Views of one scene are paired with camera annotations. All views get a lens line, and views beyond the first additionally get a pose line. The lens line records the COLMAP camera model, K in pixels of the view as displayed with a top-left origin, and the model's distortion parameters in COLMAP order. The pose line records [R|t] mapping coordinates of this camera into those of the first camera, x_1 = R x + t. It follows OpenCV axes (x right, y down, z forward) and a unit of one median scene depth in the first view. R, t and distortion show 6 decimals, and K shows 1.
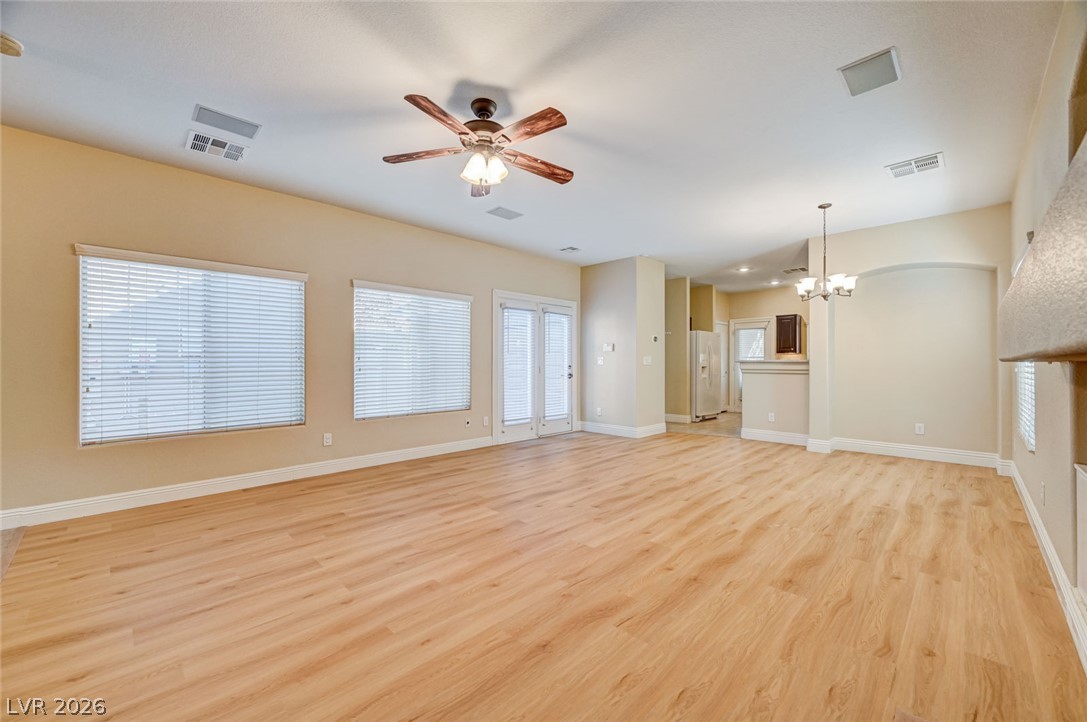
lens RADIAL K [[429.8, 0, 545.4], [0, 429.8, 362.1], [0, 0, 1]] dist [-0.000515, 0.000226]
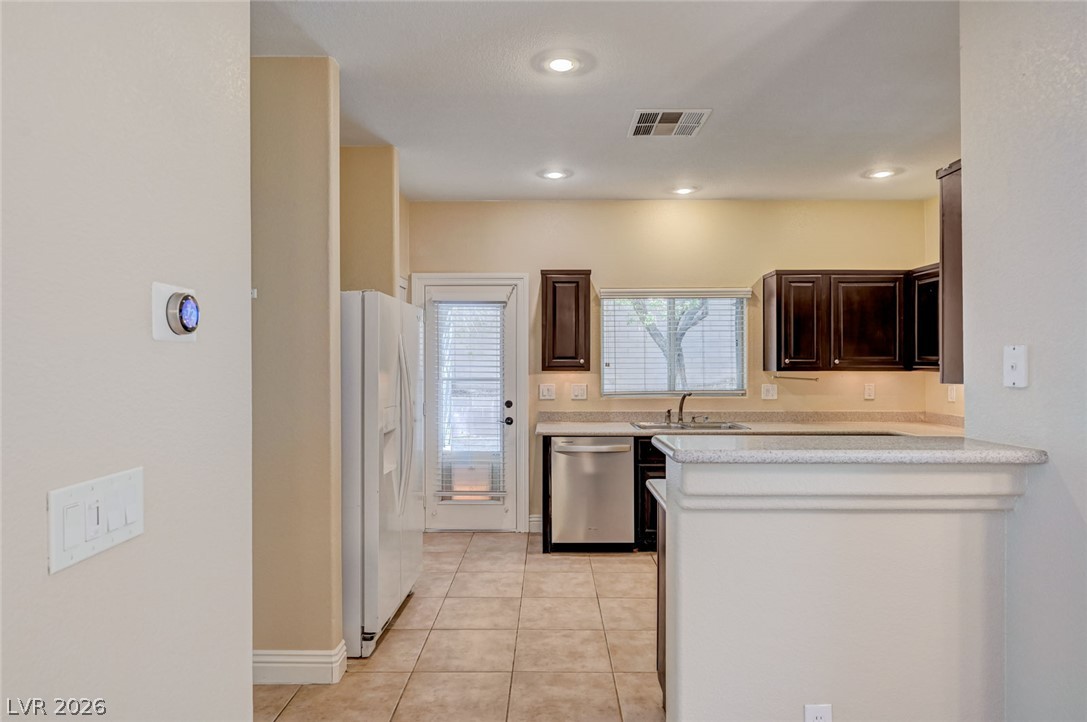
lens RADIAL K [[633.5, 0, 542.1], [0, 633.5, 363.2], [0, 0, 1]] dist [-0.004344, -0.000495]
pose [[0.717009, -0.003166, 0.697056, 0.366181], [-0.002759, 0.999969, 0.007379, -0.074313], [-0.697058, -0.007214, 0.716978, 1.438122]]
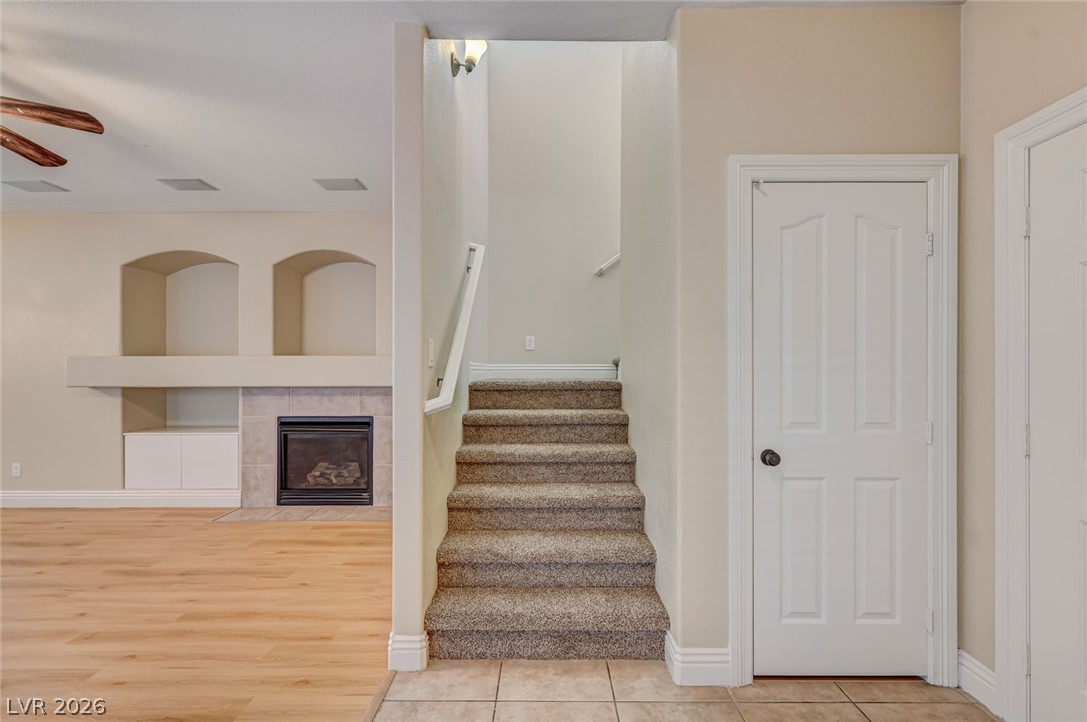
lens RADIAL K [[488.2, 0, 544.5], [0, 488.2, 369.2], [0, 0, 1]] dist [0.000067, -0.000209]
pose [[-0.699783, 0.002350, 0.714352, -1.003941], [-0.001281, 0.999989, -0.004544, -0.040683], [-0.714355, -0.004095, -0.699772, 0.590808]]
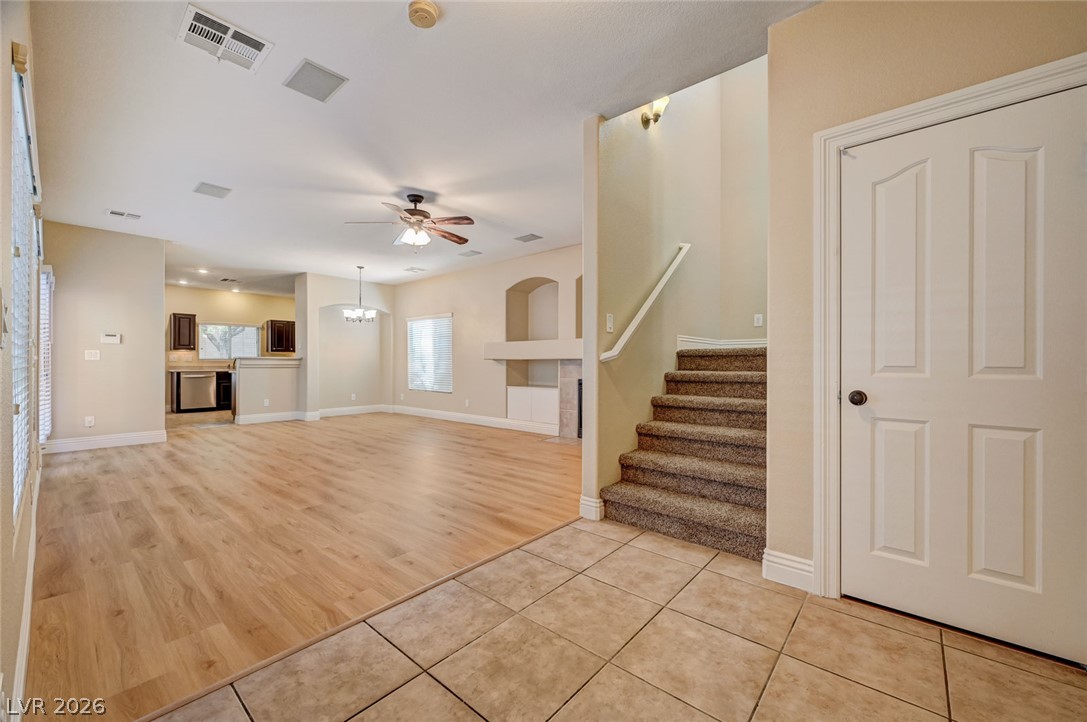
lens RADIAL K [[429.8, 0, 545.4], [0, 429.8, 362.1], [0, 0, 1]] dist [-0.000515, 0.000226]
pose [[-0.067855, 0.002732, 0.997691, -1.277949], [-0.006421, 0.999974, -0.003175, 0.014104], [-0.997675, -0.006621, -0.067836, 0.448609]]
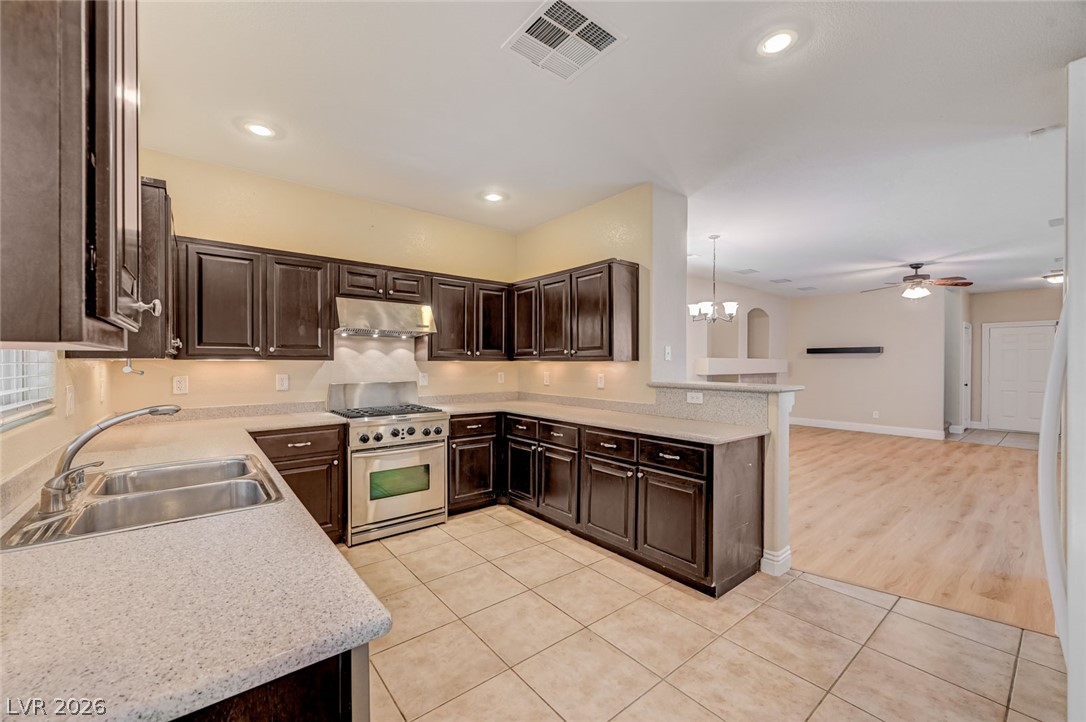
lens RADIAL K [[431.4, 0, 544.1], [0, 431.4, 365.5], [0, 0, 1]] dist [0.000263, 0.000092]
pose [[-0.994435, -0.003076, 0.105310, 1.123874], [-0.002978, 0.999995, 0.001086, -0.042986], [-0.105313, 0.000766, -0.994439, 2.494886]]
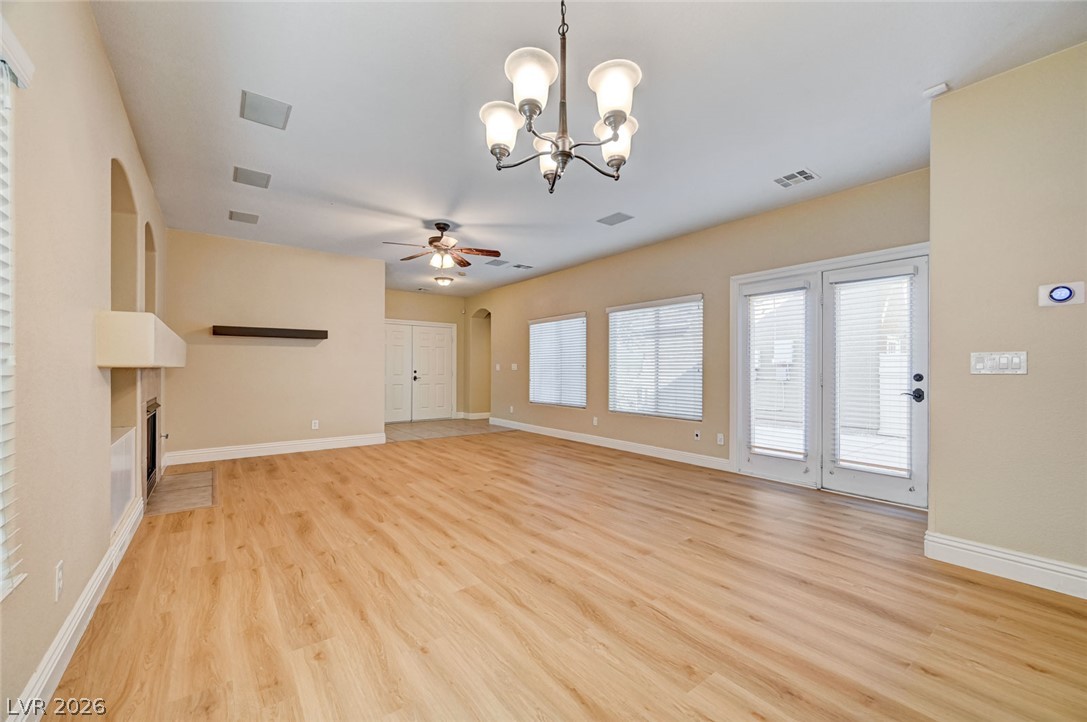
lens RADIAL K [[431.8, 0, 544.6], [0, 431.8, 365.5], [0, 0, 1]] dist [0.000263, 0.000092]
pose [[-0.138411, -0.009056, -0.990333, 1.138014], [0.001757, 0.999954, -0.009390, 0.003172], [0.990373, -0.003039, -0.138389, 1.203177]]
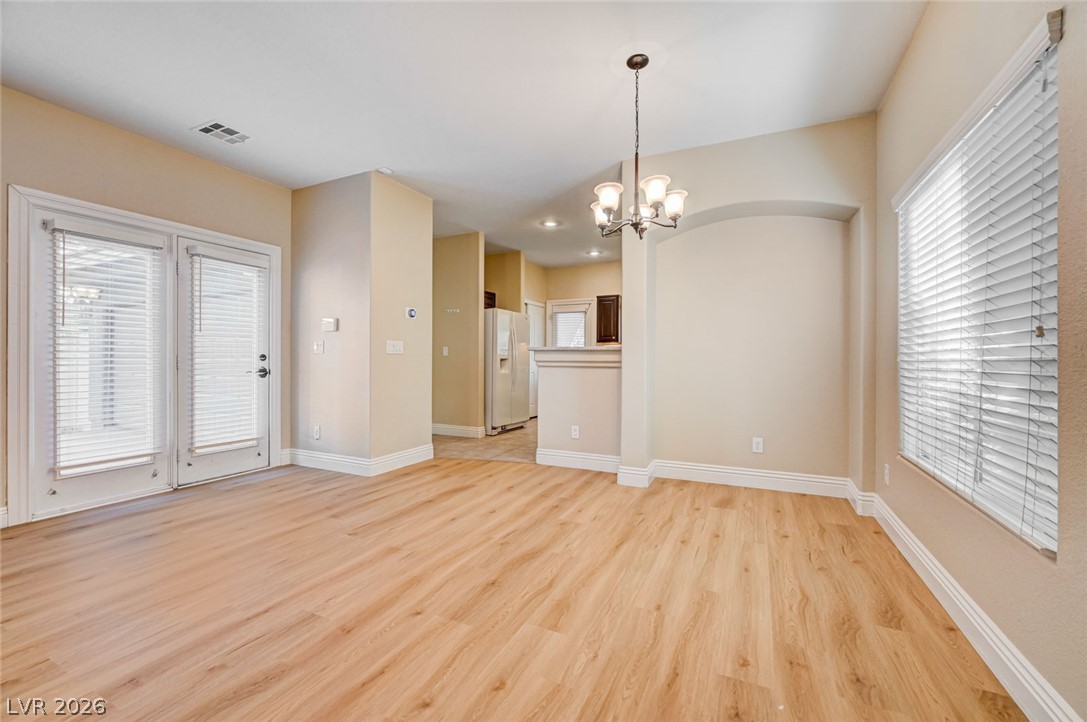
lens RADIAL K [[444.6, 0, 545.5], [0, 444.6, 358.1], [0, 0, 1]] dist [-0.000383, -0.000082]
pose [[0.944837, 0.003440, 0.327523, 0.411811], [-0.004247, 0.999989, 0.001750, 0.017947], [-0.327514, -0.003044, 0.944842, 0.578385]]
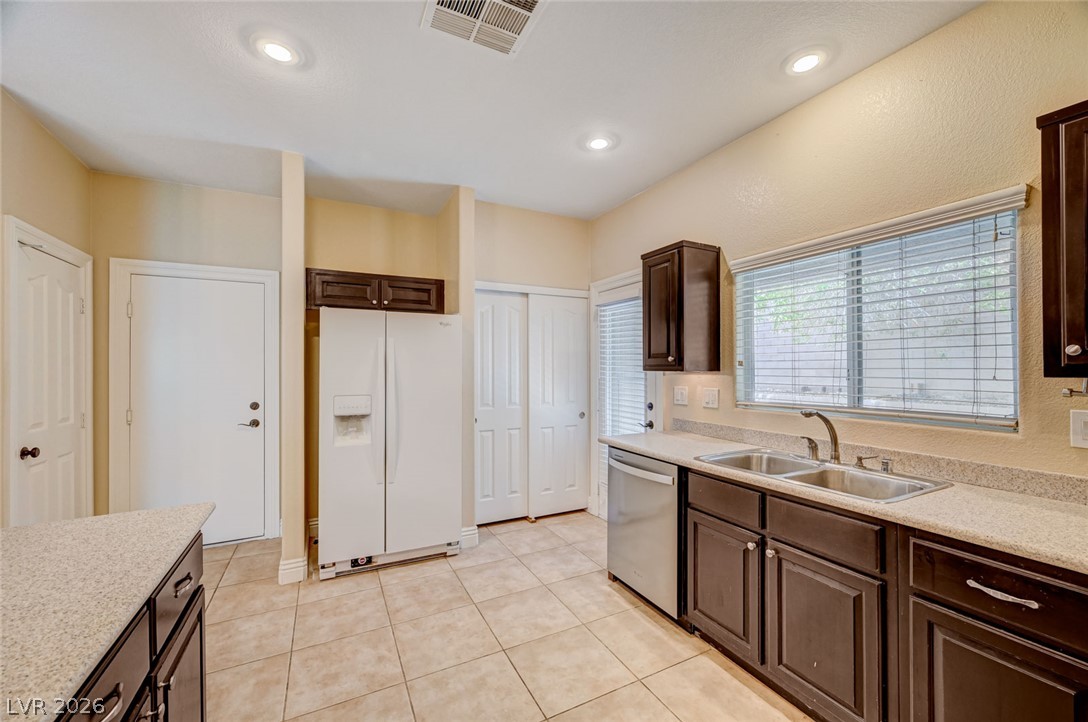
lens RADIAL K [[429.3, 0, 546.2], [0, 429.3, 363.7], [0, 0, 1]] dist [0.000409, 0.000067]
pose [[0.950614, -0.005764, -0.310323, 1.352669], [0.005981, 0.999982, -0.000252, -0.062414], [0.310319, -0.001616, 0.950631, 1.587415]]
